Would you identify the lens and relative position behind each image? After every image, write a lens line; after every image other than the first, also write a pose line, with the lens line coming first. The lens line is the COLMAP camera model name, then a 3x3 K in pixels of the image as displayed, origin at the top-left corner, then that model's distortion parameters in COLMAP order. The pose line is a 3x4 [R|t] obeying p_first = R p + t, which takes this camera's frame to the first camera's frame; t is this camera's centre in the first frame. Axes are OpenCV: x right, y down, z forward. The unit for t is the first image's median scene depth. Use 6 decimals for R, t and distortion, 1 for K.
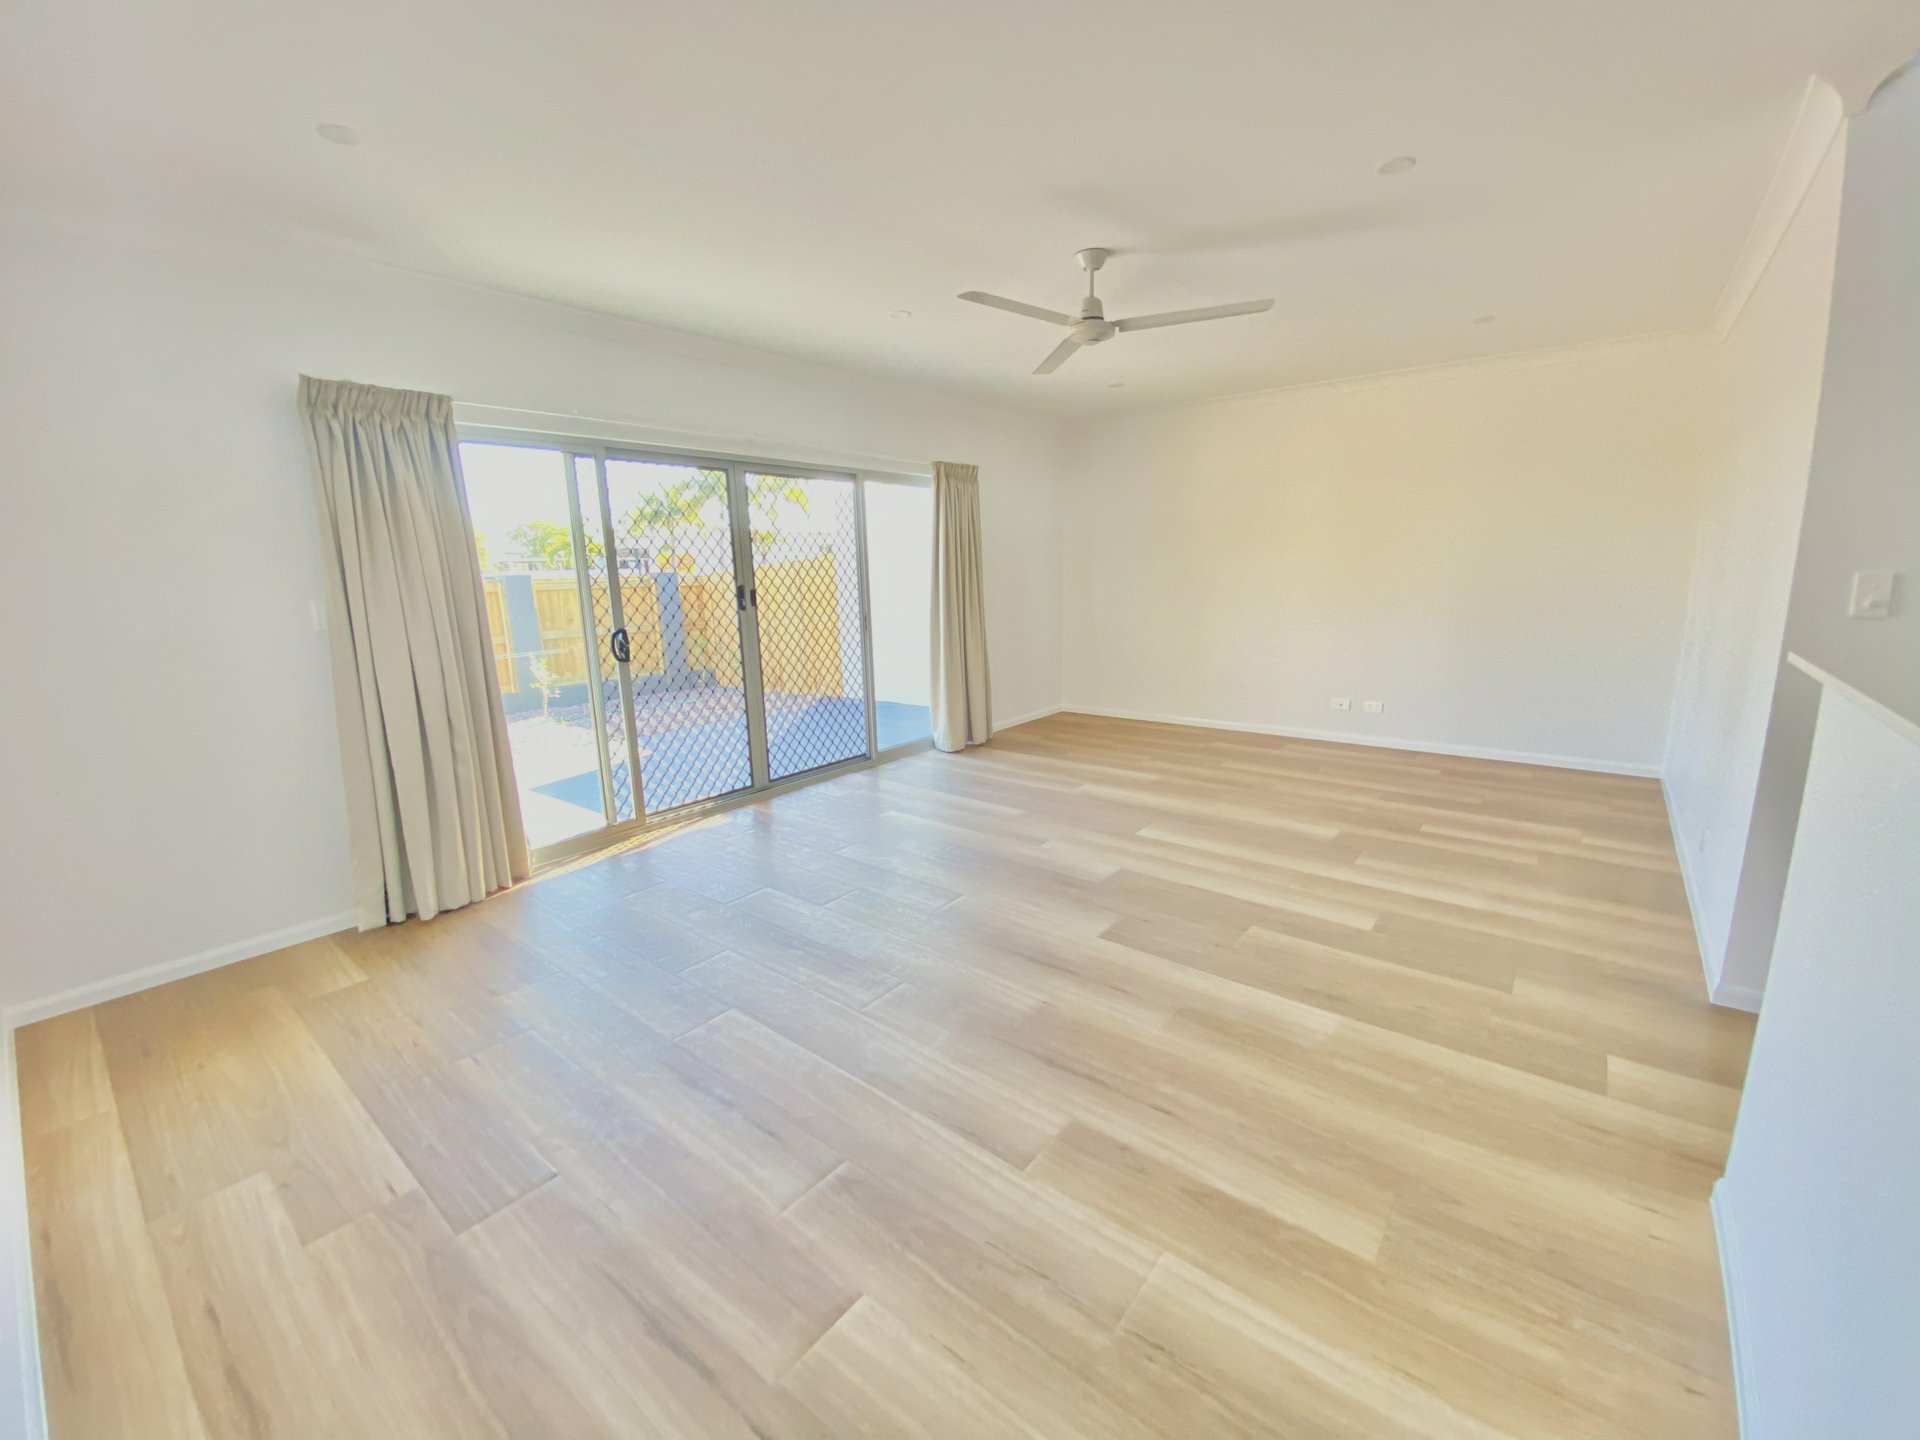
lens RADIAL K [[793.8, 0, 960.0], [0, 793.8, 720.0], [0, 0, 1]] dist [0.000503, -0.000016]
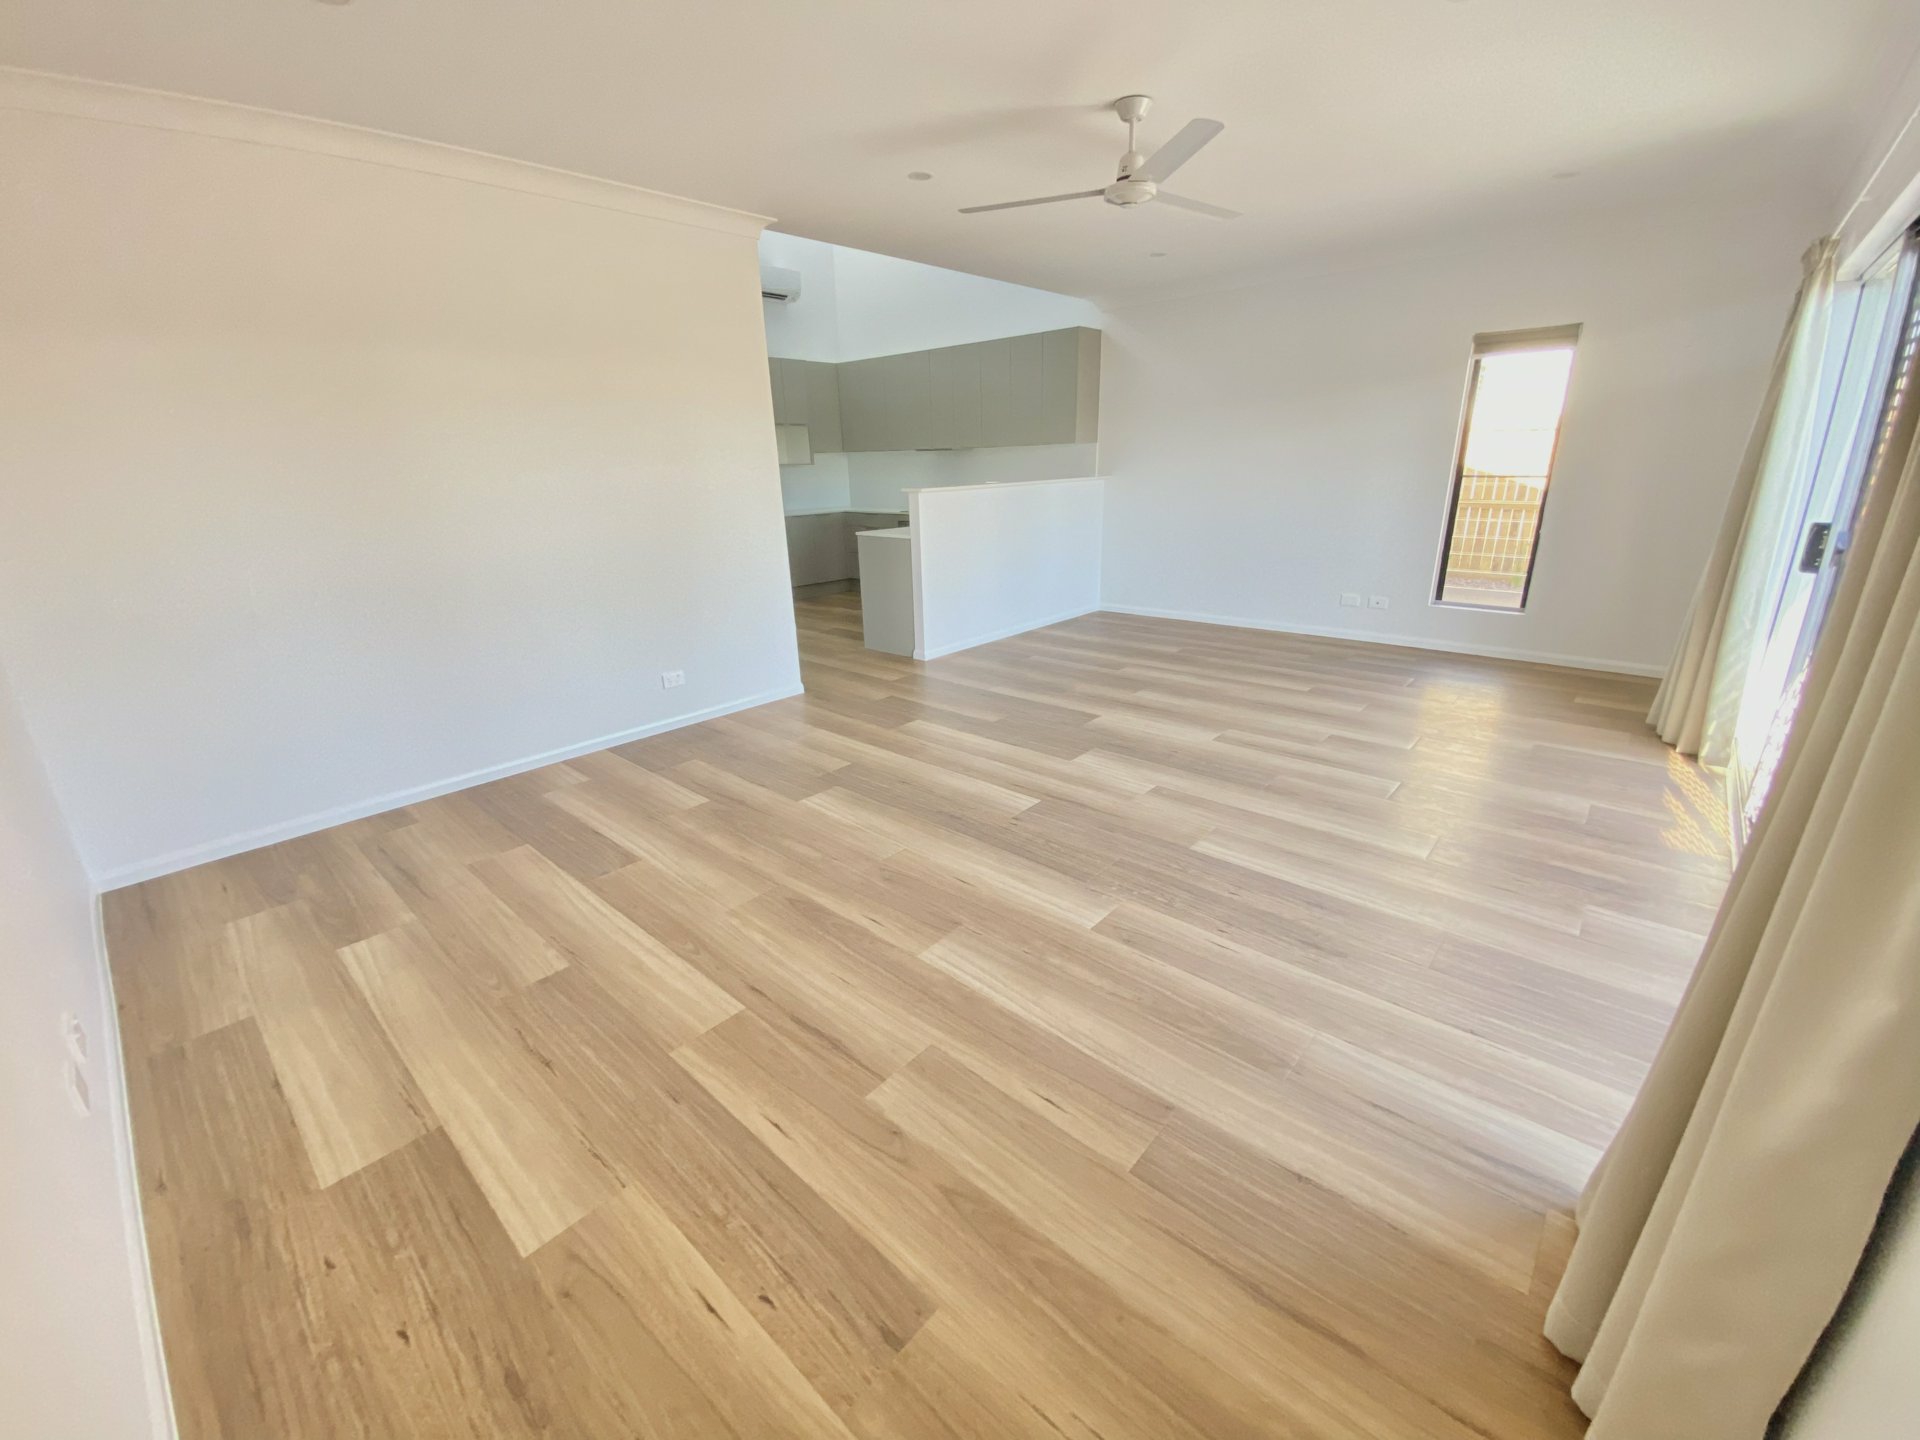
lens RADIAL K [[793.8, 0, 960.0], [0, 793.8, 720.0], [0, 0, 1]] dist [0.000503, -0.000016]
pose [[-0.997284, 0.036361, 0.064047, 0.268772], [0.063003, 0.871560, 0.486225, -0.360167], [-0.038141, 0.488939, -0.871483, 1.813103]]
